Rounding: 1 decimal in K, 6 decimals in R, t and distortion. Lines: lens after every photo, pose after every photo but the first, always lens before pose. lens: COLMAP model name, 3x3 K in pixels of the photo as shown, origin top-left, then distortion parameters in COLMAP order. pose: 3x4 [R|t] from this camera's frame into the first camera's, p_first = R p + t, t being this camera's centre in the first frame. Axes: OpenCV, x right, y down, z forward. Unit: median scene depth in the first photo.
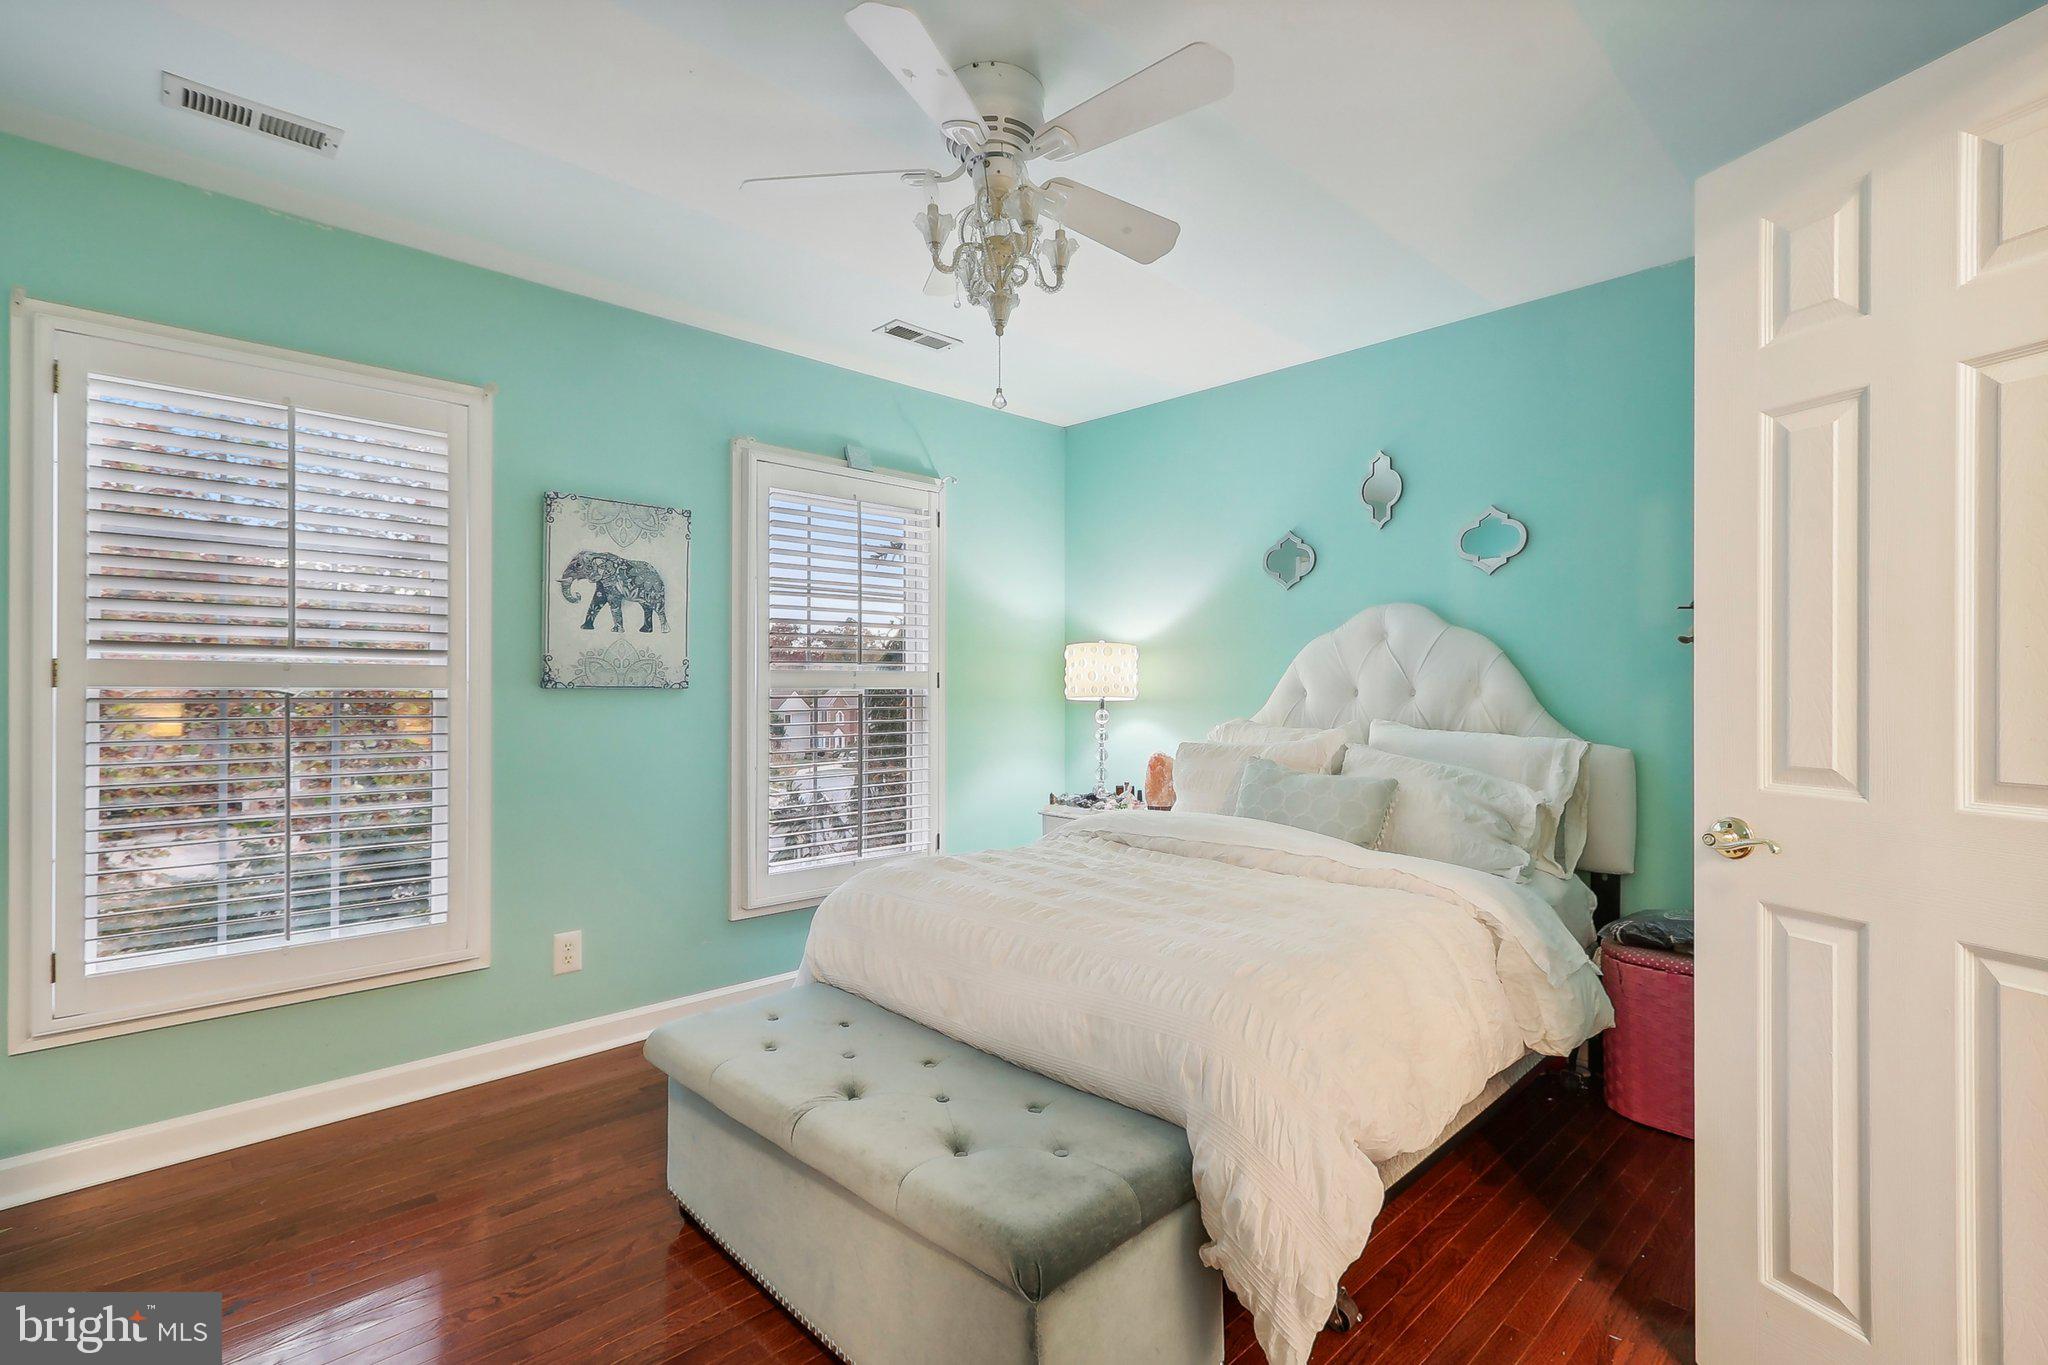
lens RADIAL K [[959.5, 0, 1024.0], [0, 959.5, 682.5], [0, 0, 1]] dist [0.017306, -0.000287]
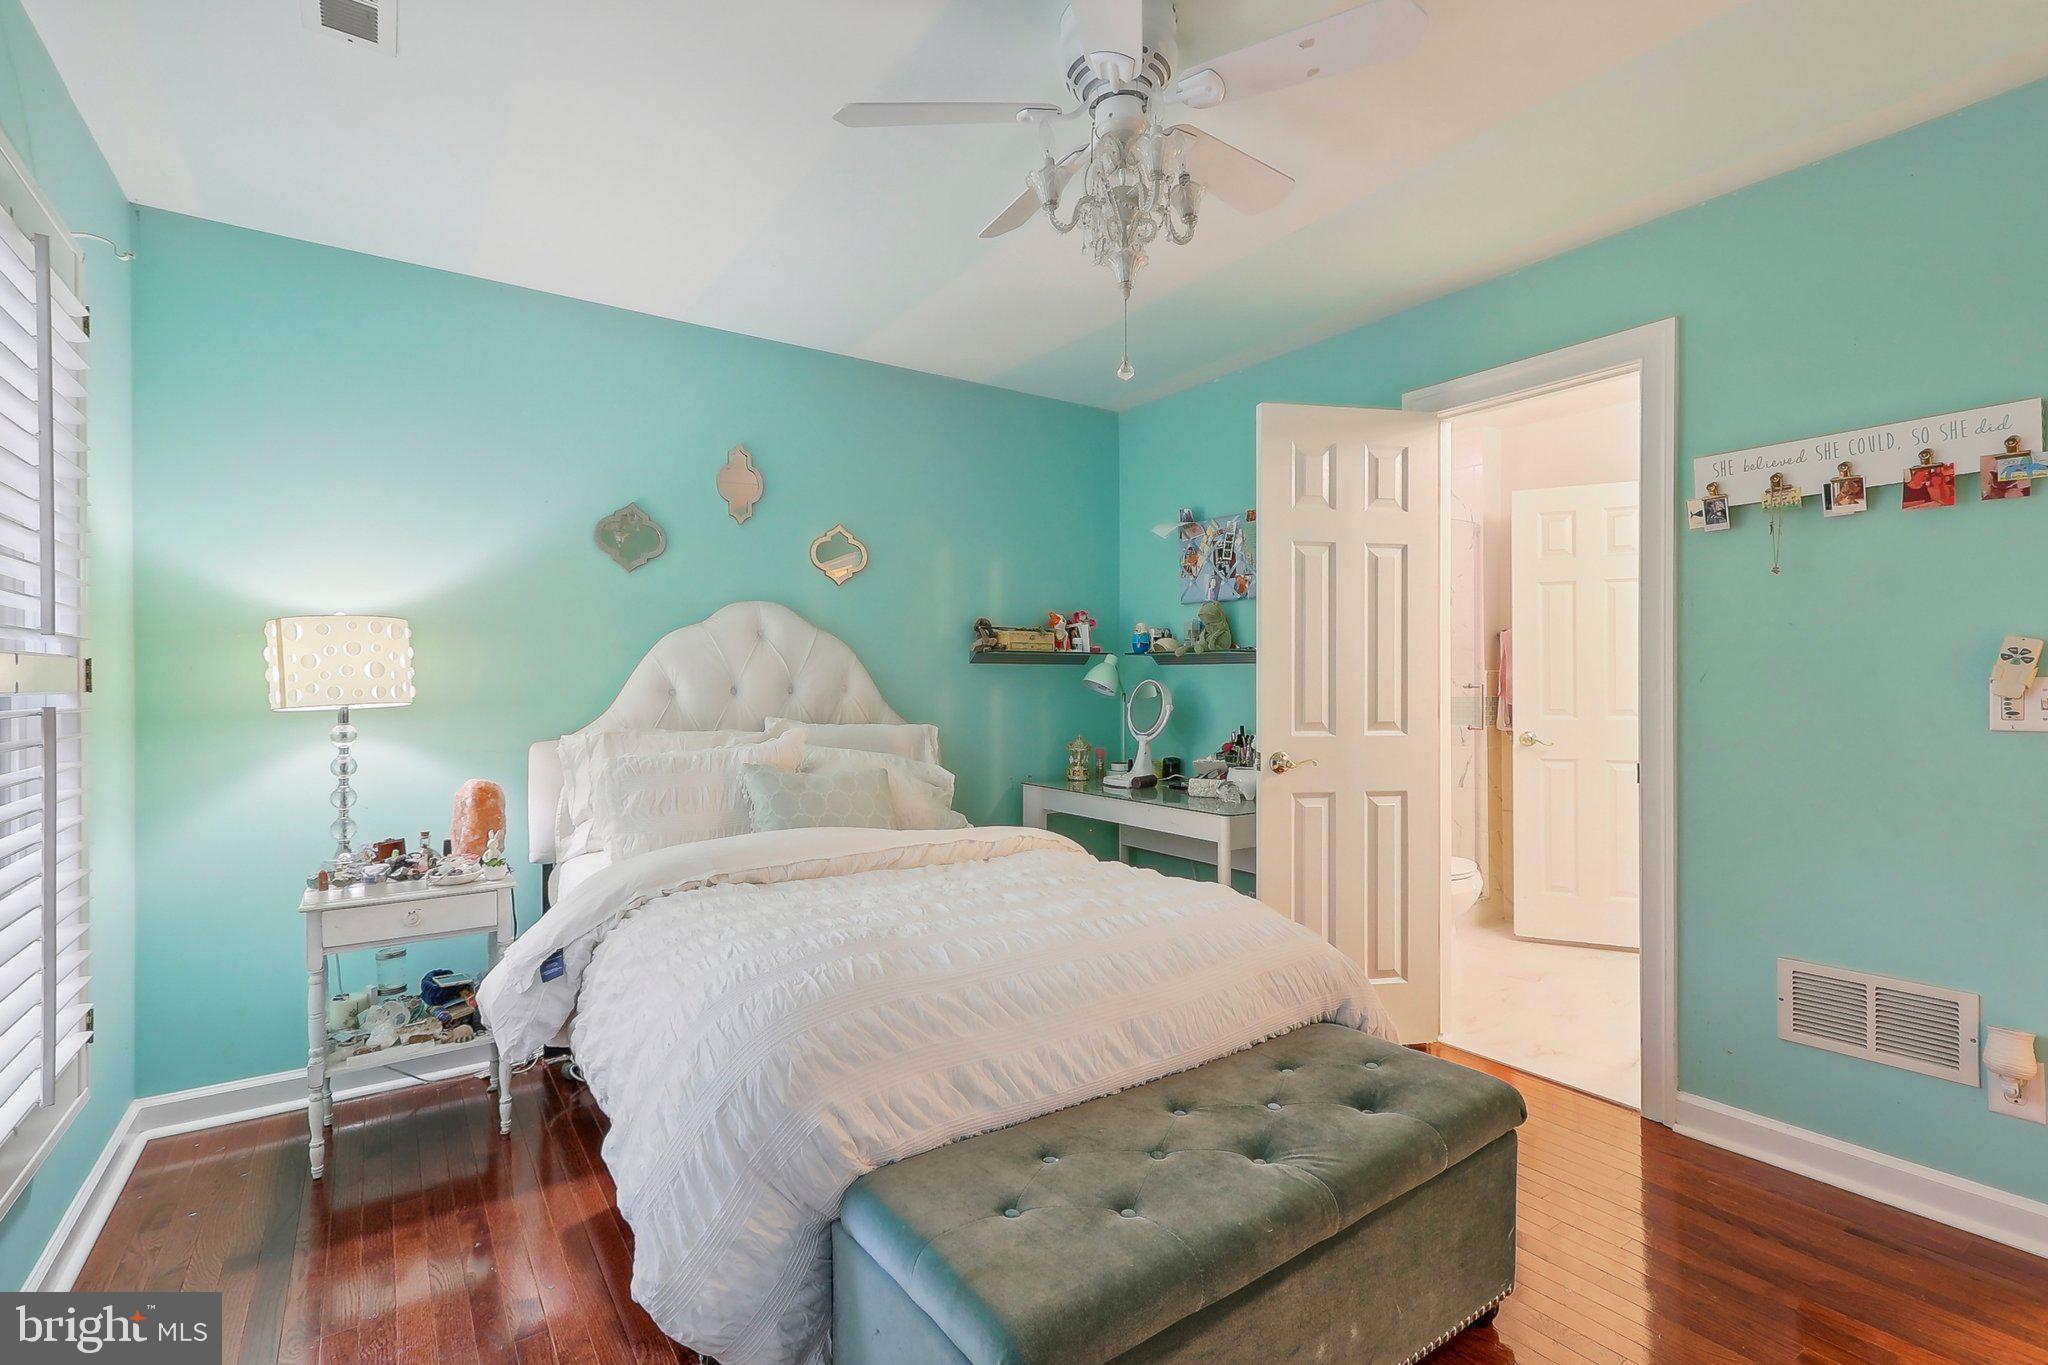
lens RADIAL K [[959.5, 0, 1024.0], [0, 959.5, 682.5], [0, 0, 1]] dist [0.017306, -0.000287]
pose [[0.151796, 0.003570, 0.988405, -0.595671], [0.000746, 0.999993, -0.003726, 0.005649], [-0.988412, 0.001303, 0.151792, 0.604344]]
